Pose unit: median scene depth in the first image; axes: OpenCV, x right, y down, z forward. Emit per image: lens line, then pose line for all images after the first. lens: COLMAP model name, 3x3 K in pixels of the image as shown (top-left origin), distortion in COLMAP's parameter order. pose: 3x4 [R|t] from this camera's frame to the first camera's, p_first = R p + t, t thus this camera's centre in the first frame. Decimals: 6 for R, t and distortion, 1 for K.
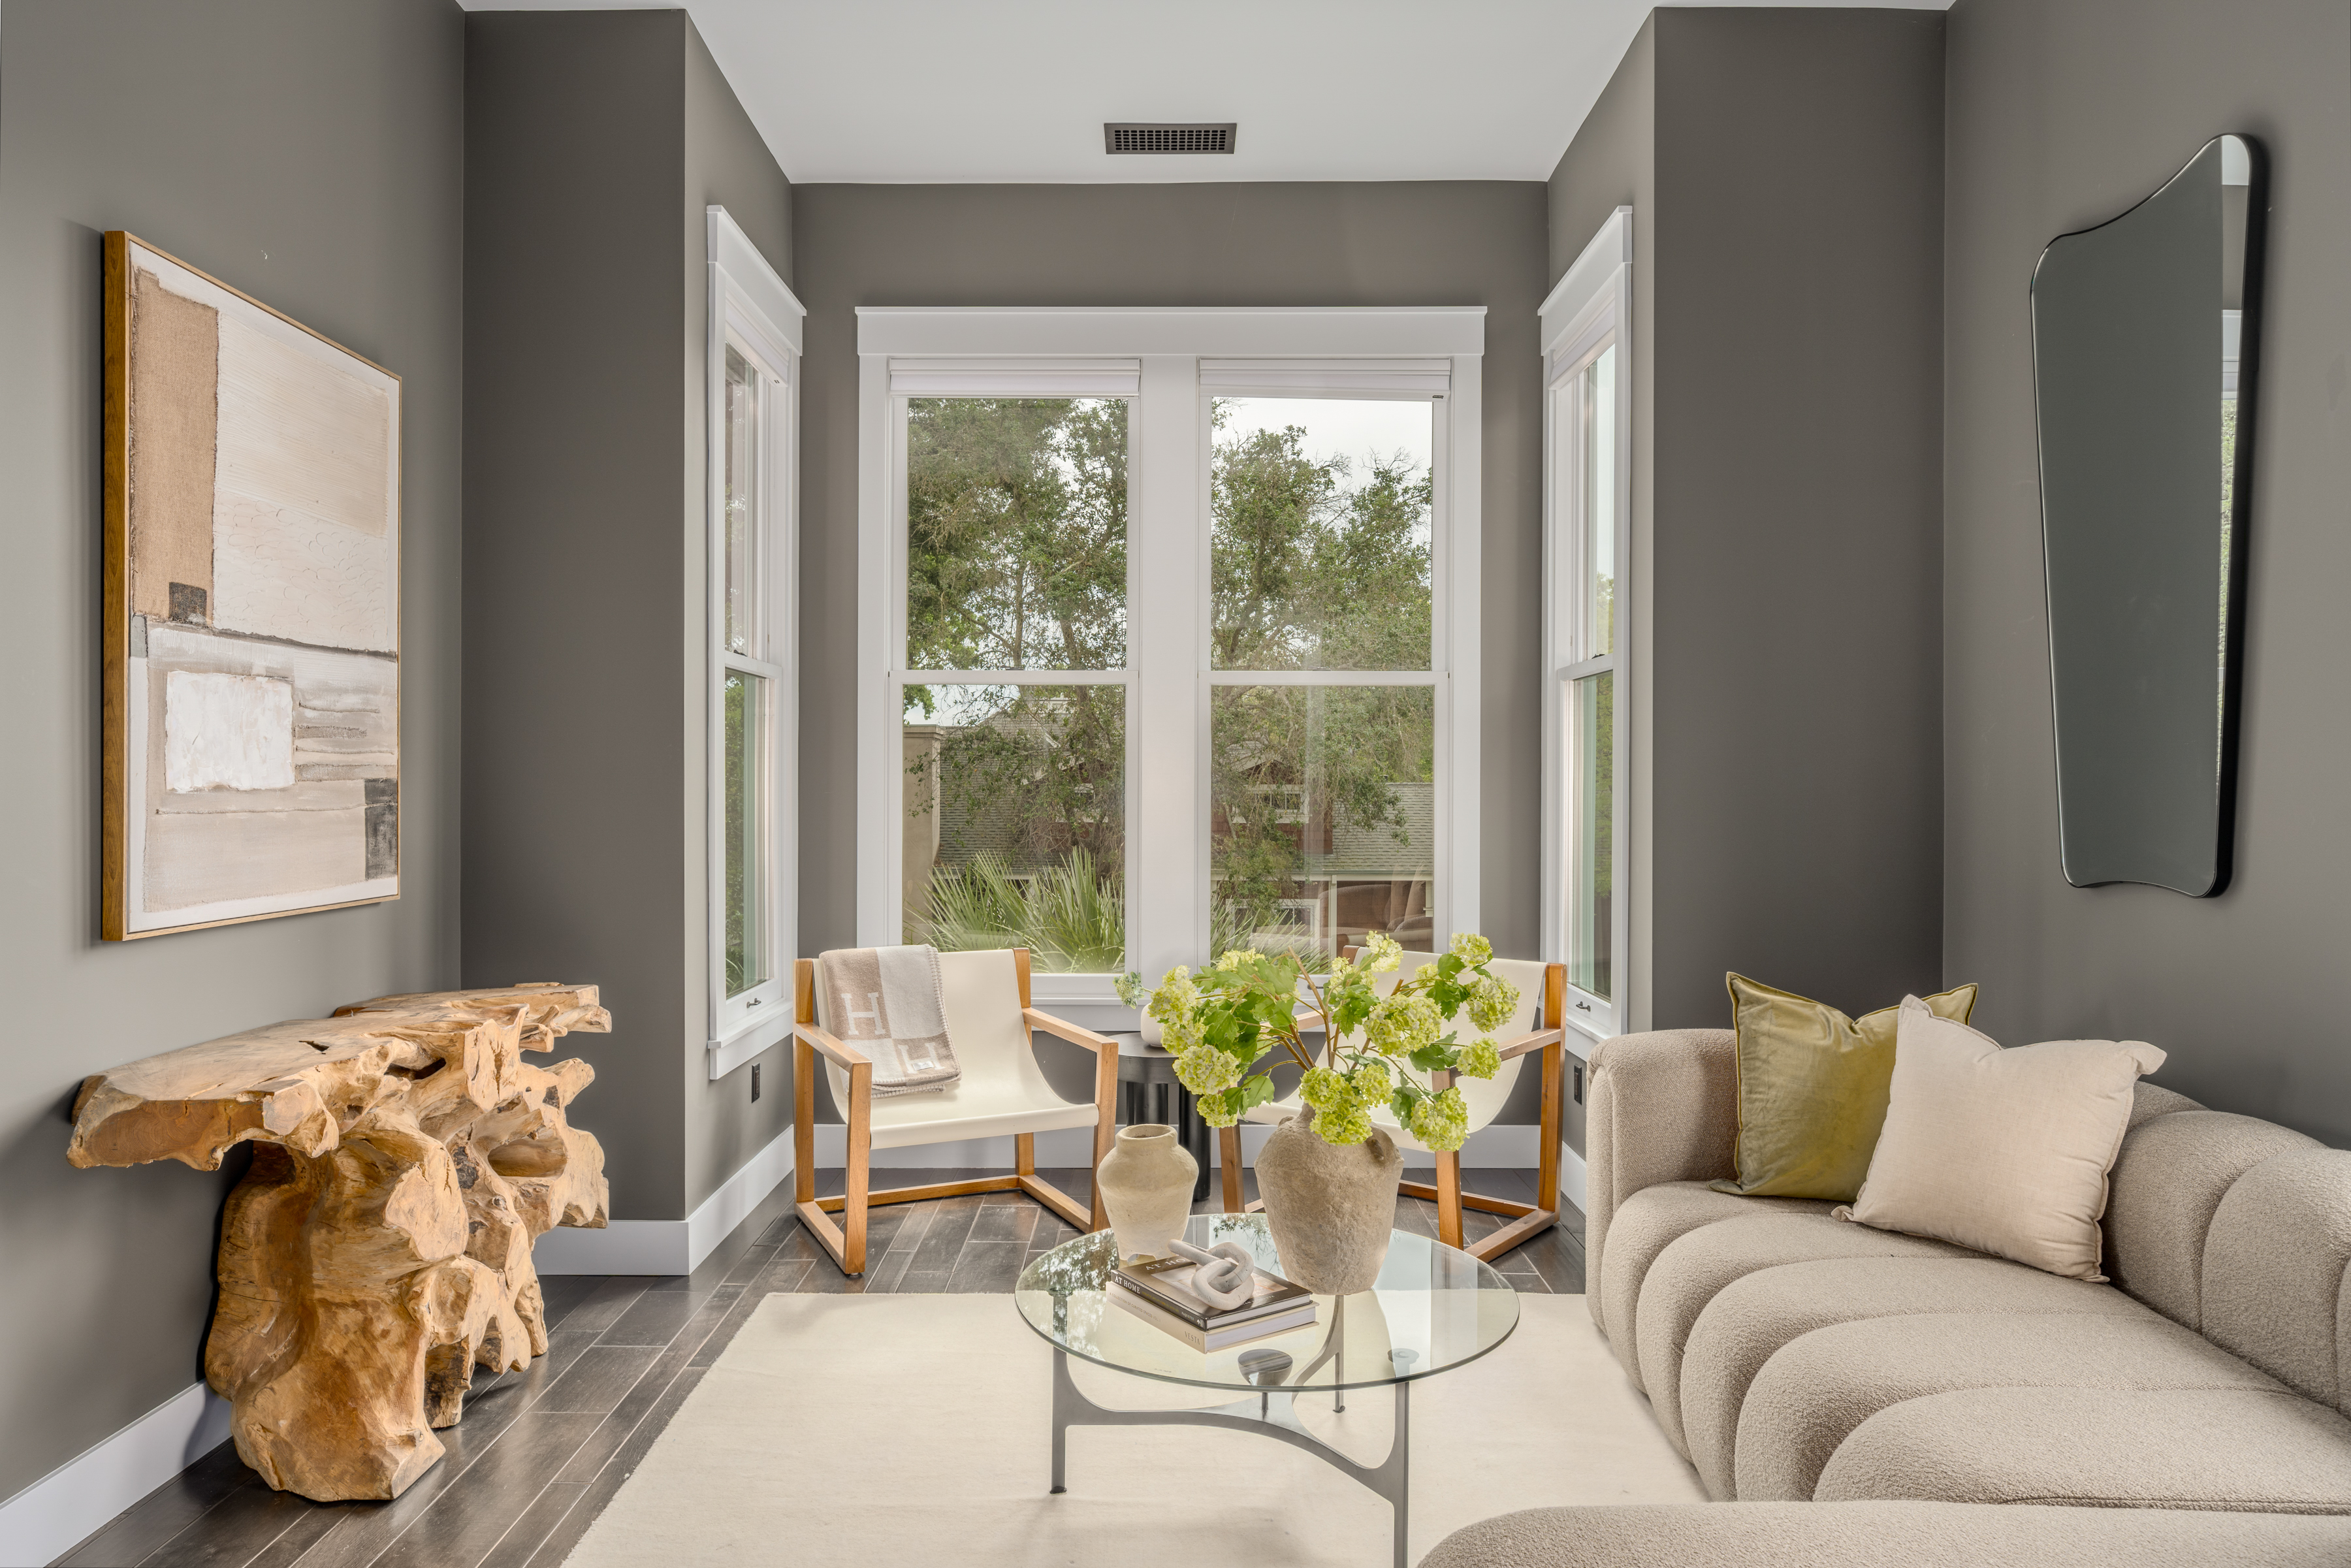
lens RADIAL K [[1460.9, 0, 1181.0], [0, 1460.9, 782.2], [0, 0, 1]] dist [-0.004090, 0.000329]
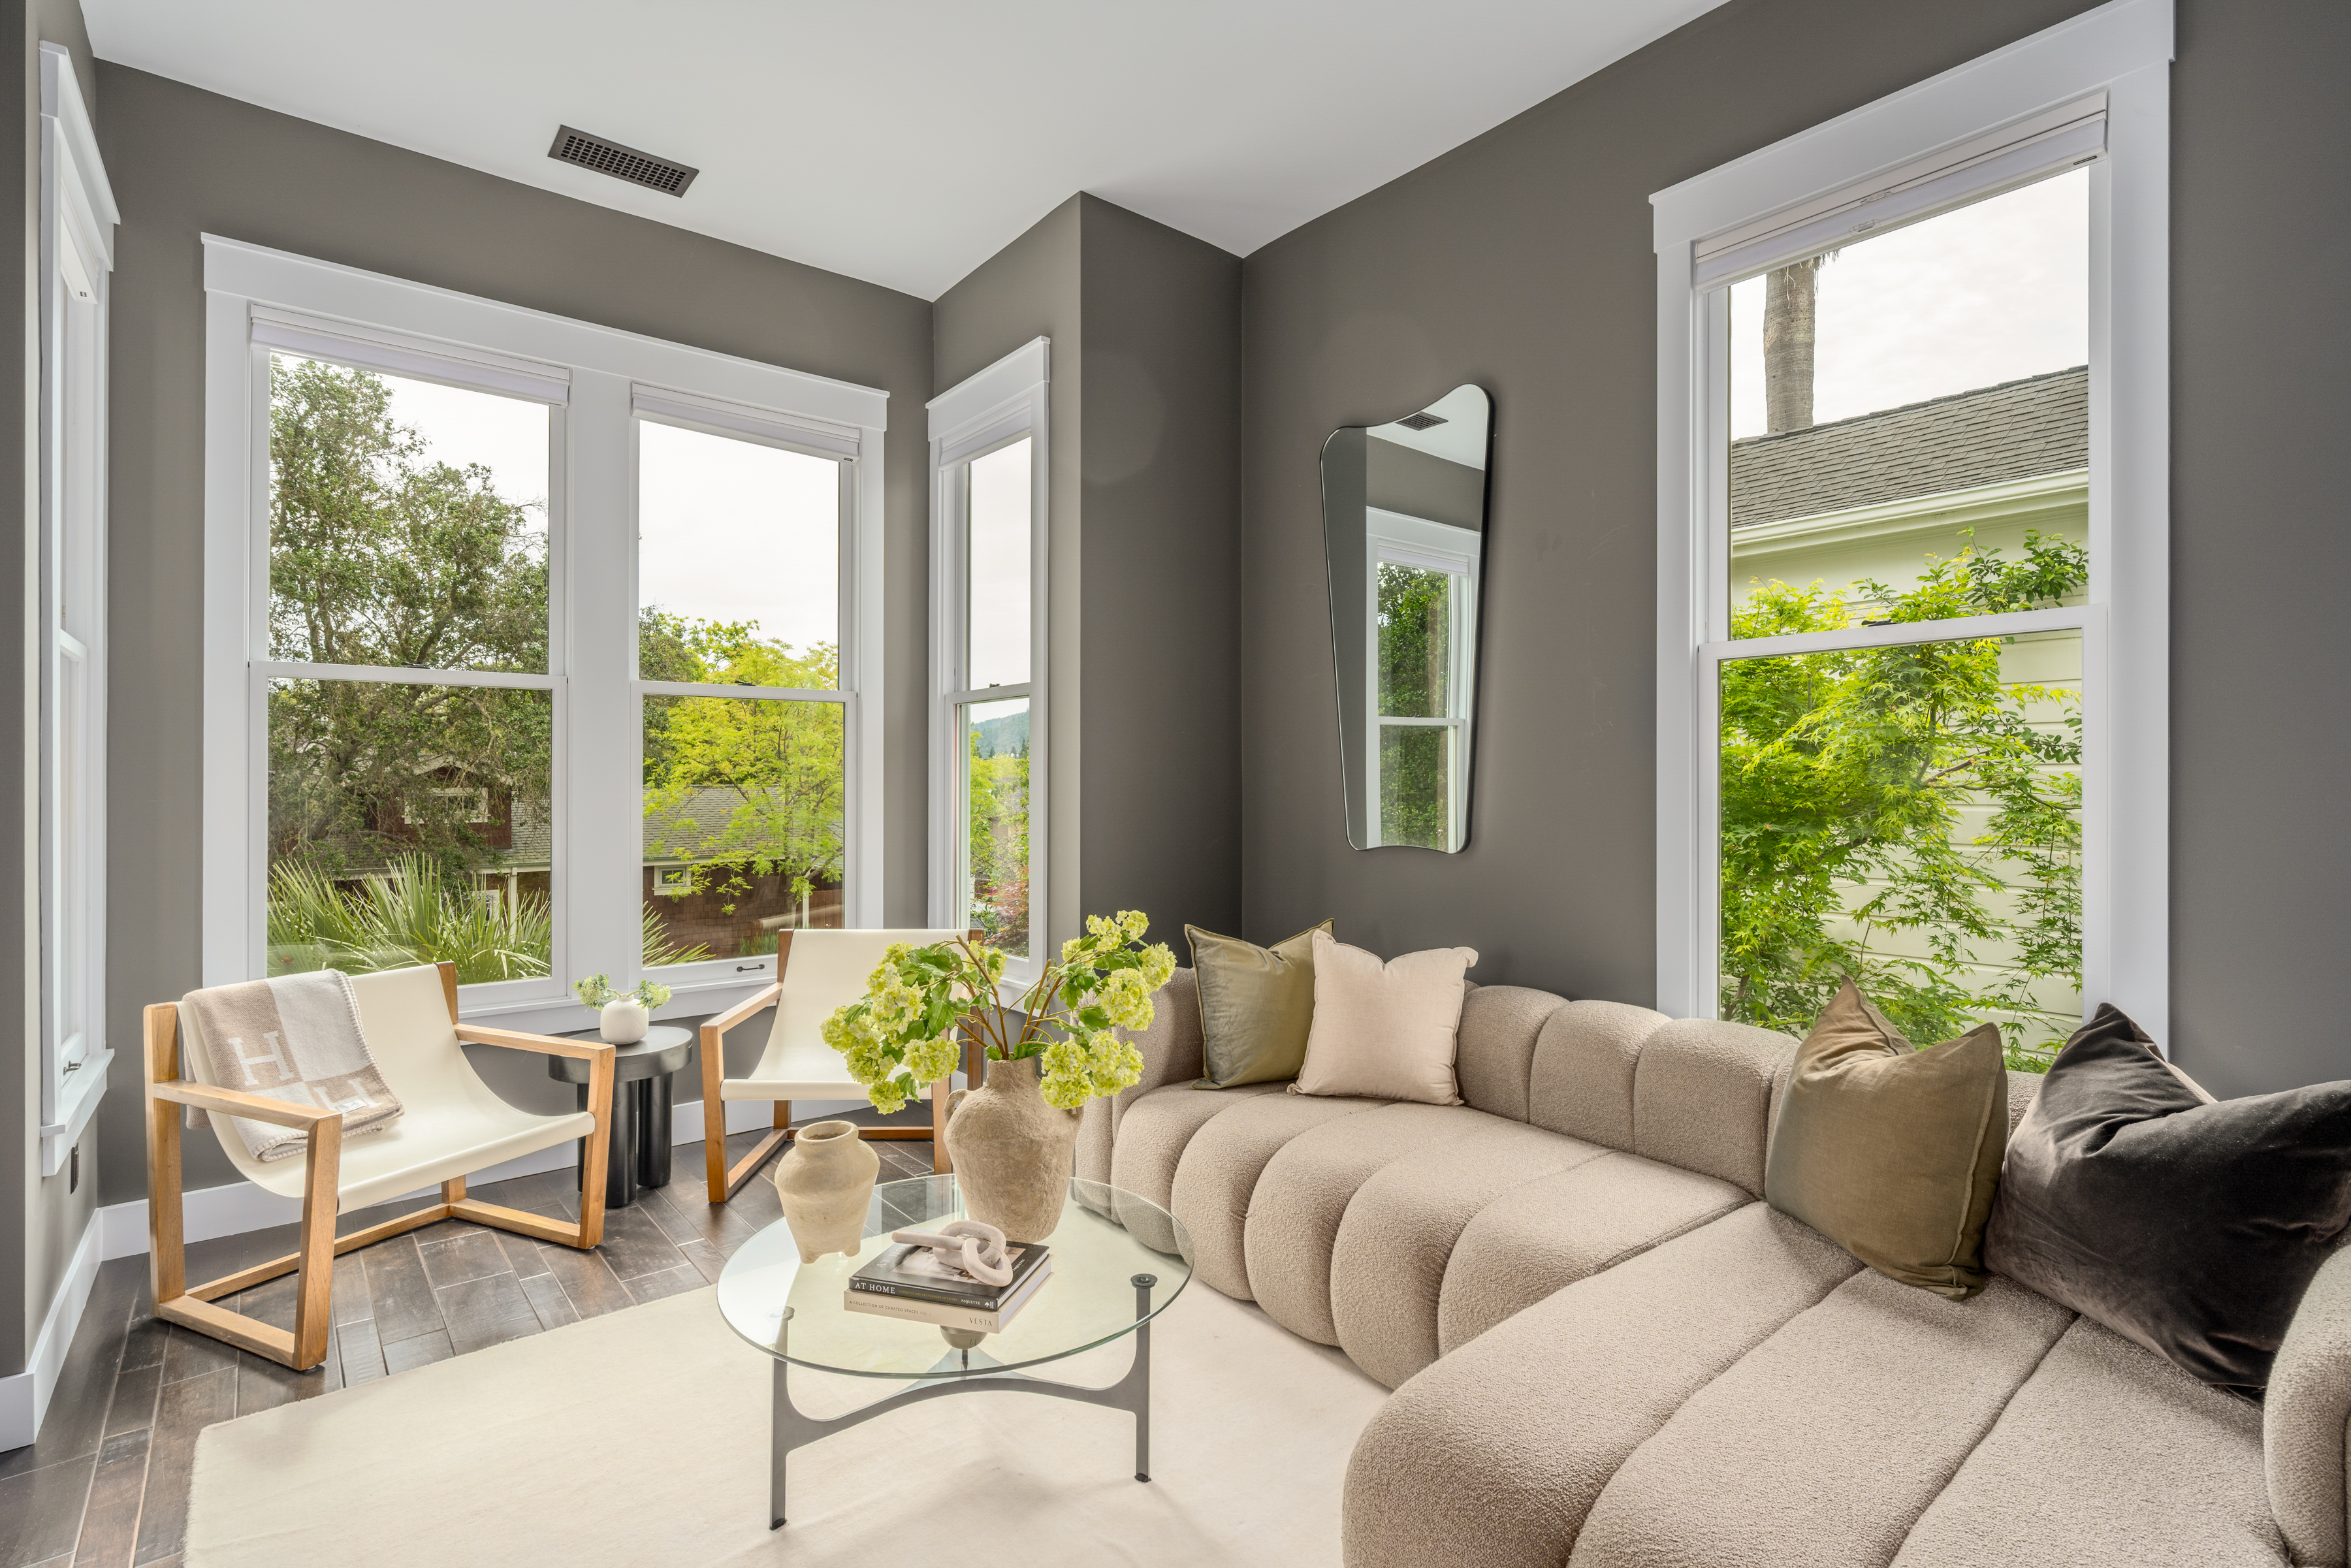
lens RADIAL K [[1097.2, 0, 1170.0], [0, 1097.2, 778.7], [0, 0, 1]] dist [0.002400, 0.001058]
pose [[0.785353, -0.002315, 0.619043, -0.228948], [0.005043, 0.999984, -0.002658, -0.001374], [-0.619027, 0.005210, 0.785352, 0.187757]]
